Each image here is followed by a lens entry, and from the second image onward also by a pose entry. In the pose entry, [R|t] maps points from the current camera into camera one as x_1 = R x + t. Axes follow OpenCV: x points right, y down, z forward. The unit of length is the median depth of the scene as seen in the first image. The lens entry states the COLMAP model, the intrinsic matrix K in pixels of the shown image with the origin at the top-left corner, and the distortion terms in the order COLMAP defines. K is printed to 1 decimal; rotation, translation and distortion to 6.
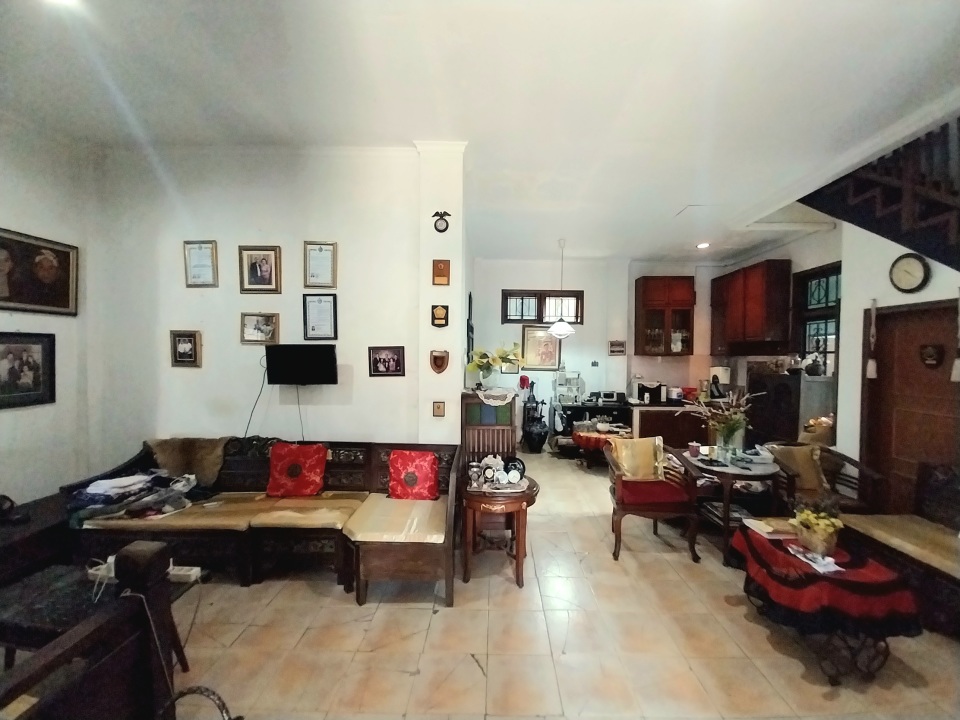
lens RADIAL K [[379.6, 0, 483.7], [0, 379.6, 359.0], [0, 0, 1]] dist [-0.001162, -0.005507]
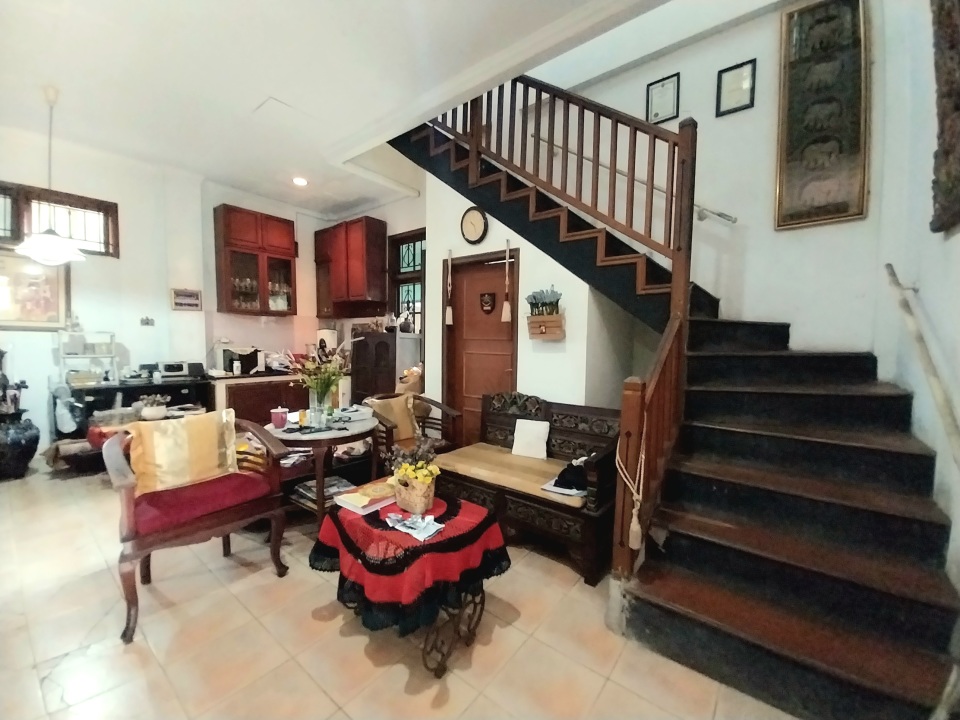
lens RADIAL K [[379.6, 0, 489.5], [0, 379.6, 365.8], [0, 0, 1]] dist [-0.001162, -0.005507]
pose [[0.593021, -0.053859, 0.803383, 0.211179], [0.004872, 0.997982, 0.063308, 0.092913], [-0.805172, -0.033629, 0.592087, 0.247834]]
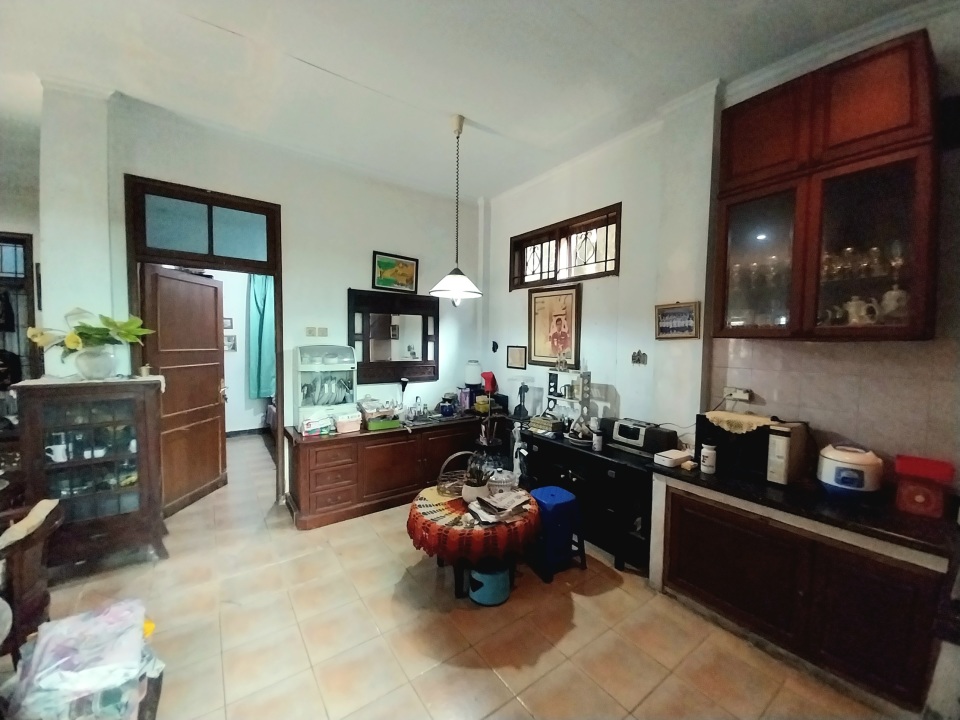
lens RADIAL K [[379.6, 0, 479.0], [0, 379.6, 355.3], [0, 0, 1]] dist [-0.001162, -0.005507]
pose [[0.597065, 0.032117, -0.801550, 1.006609], [-0.023703, 0.999468, 0.022391, 0.007115], [0.801843, 0.005630, 0.597509, 1.065830]]
